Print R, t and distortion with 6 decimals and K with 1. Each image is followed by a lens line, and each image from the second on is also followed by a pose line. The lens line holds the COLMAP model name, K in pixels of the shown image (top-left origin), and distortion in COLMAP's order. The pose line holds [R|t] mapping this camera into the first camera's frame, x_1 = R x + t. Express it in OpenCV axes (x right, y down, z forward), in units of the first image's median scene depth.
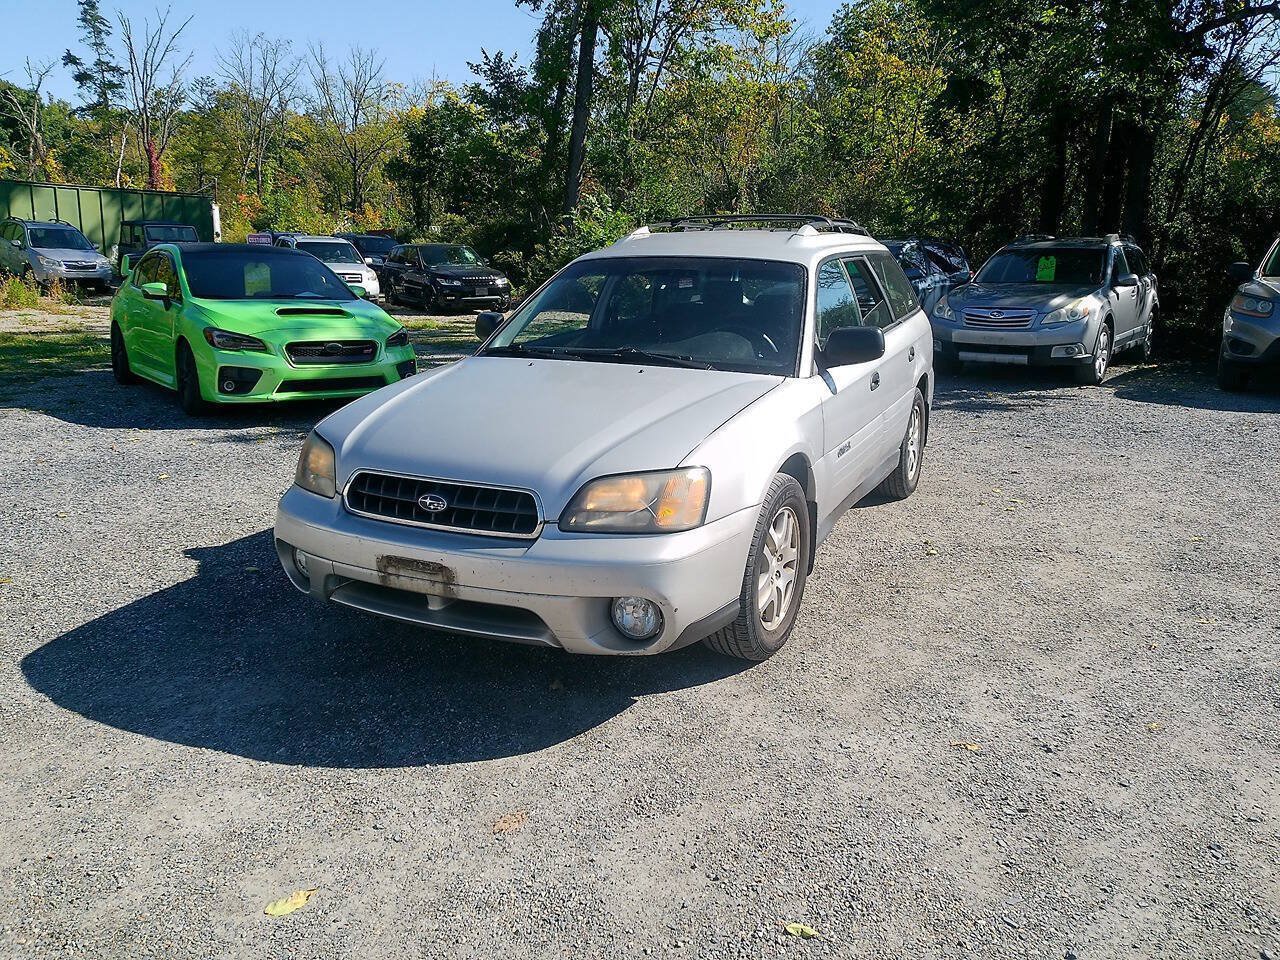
lens RADIAL K [[982.3, 0, 653.4], [0, 982.3, 480.1], [0, 0, 1]] dist [0.050205, -0.064126]
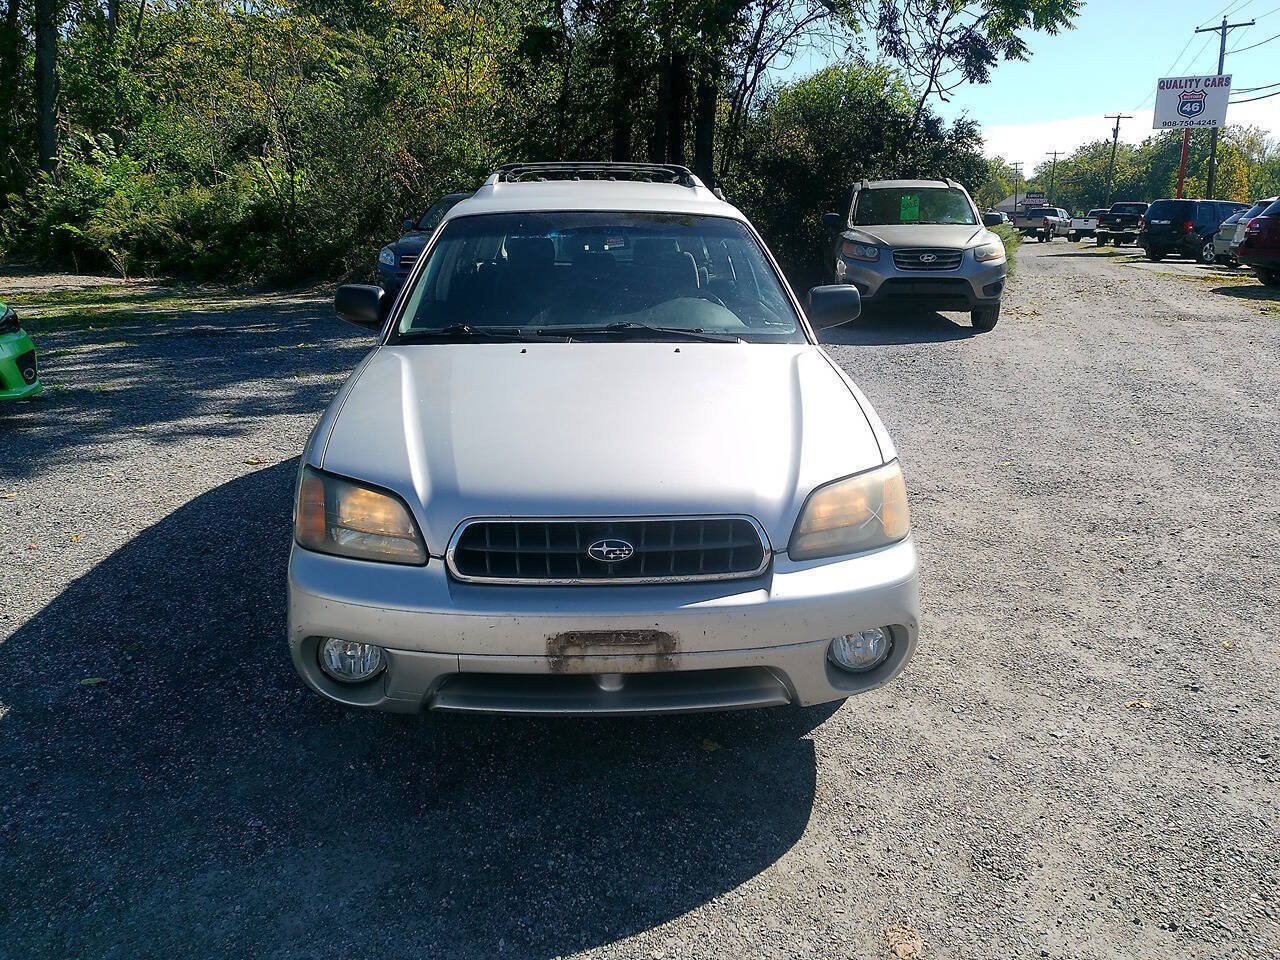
lens RADIAL K [[982.3, 0, 643.9], [0, 982.3, 470.1], [0, 0, 1]] dist [0.050205, -0.064126]
pose [[0.882383, -0.126450, 0.453223, -0.508924], [0.109638, 0.991954, 0.063301, -0.077921], [-0.457581, -0.006165, 0.889147, 0.317007]]
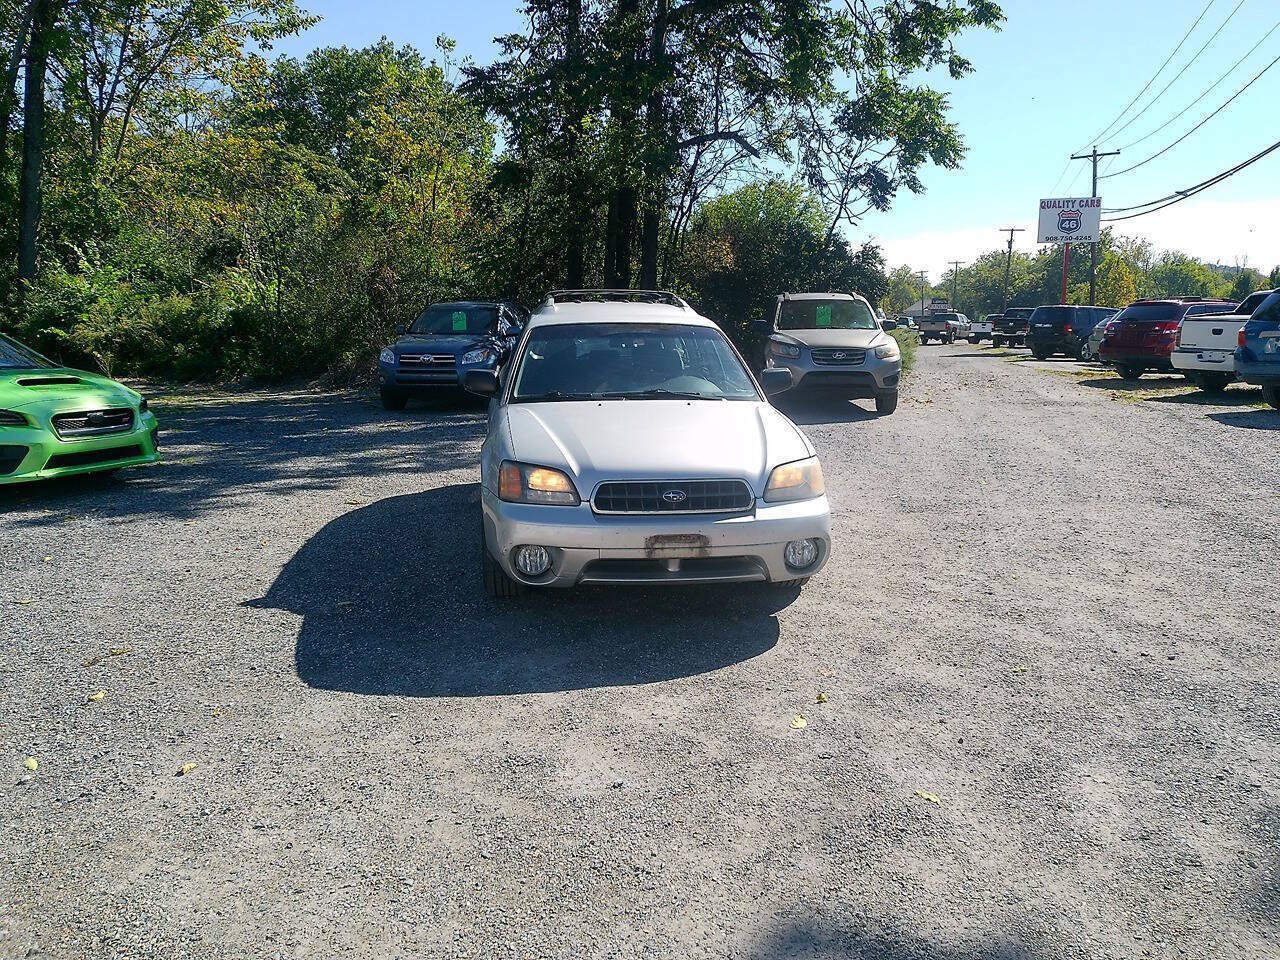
lens RADIAL K [[982.3, 0, 645.2], [0, 982.3, 488.1], [0, 0, 1]] dist [0.050205, -0.064126]
pose [[0.844172, -0.100168, 0.526630, -0.980812], [0.123744, 0.992267, -0.009624, 0.018751], [-0.521594, 0.073291, 0.850040, -0.201191]]
